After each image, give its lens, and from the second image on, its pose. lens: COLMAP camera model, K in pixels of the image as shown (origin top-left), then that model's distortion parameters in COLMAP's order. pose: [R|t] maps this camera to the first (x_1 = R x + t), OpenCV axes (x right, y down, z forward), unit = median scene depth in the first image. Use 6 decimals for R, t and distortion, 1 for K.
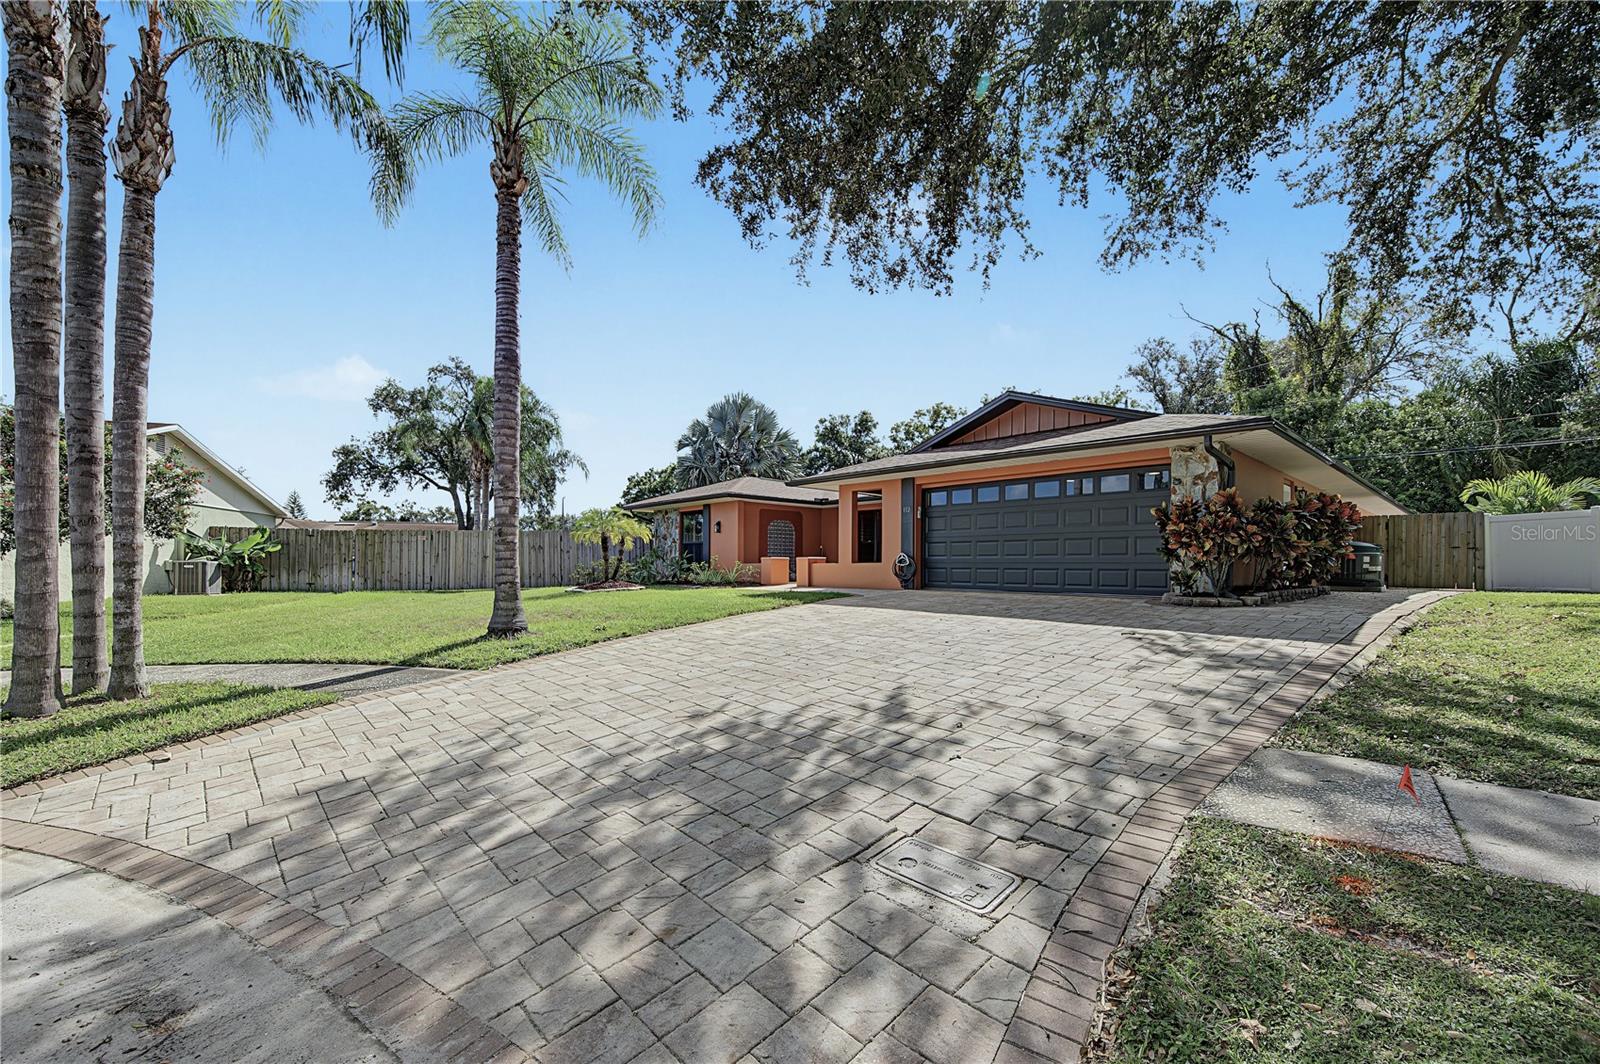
lens RADIAL K [[650.4, 0, 790.4], [0, 650.4, 542.1], [0, 0, 1]] dist [-0.000162, -0.000275]
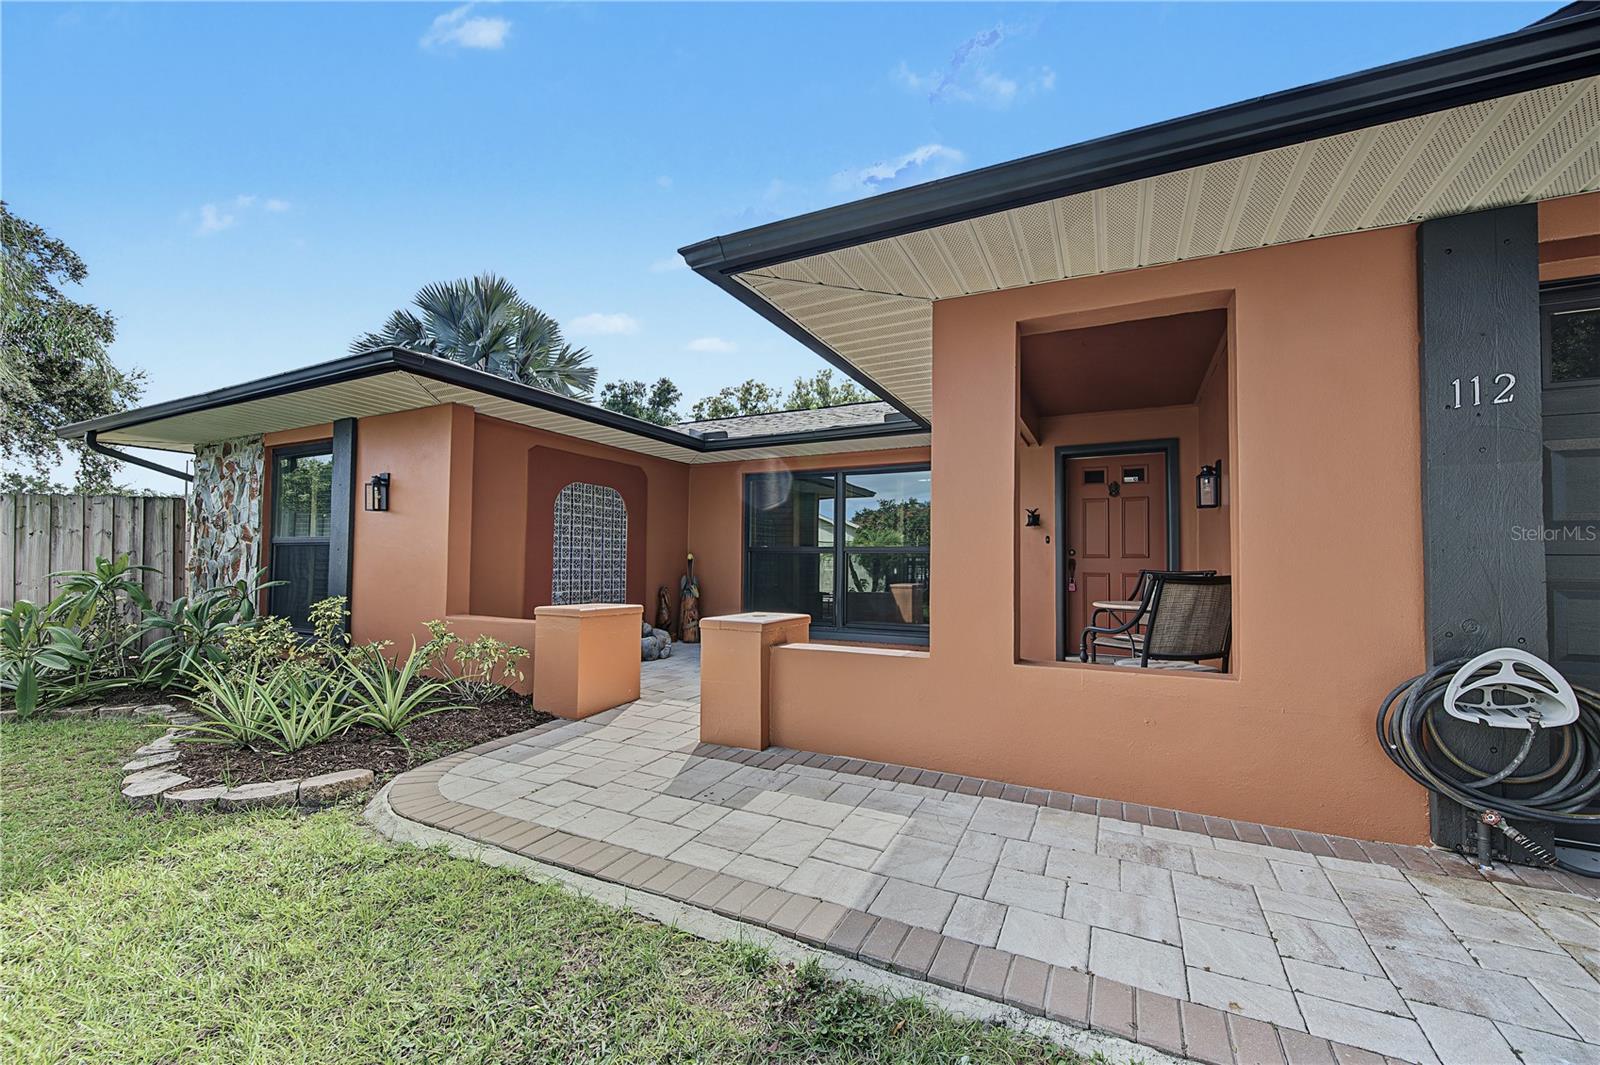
lens RADIAL K [[650.4, 0, 790.4], [0, 650.4, 542.6], [0, 0, 1]] dist [-0.000162, -0.000275]
pose [[0.941410, 0.012555, 0.337032, -0.018925], [-0.014007, 0.999900, 0.001877, -0.001788], [-0.336975, -0.006487, 0.941491, 0.369720]]
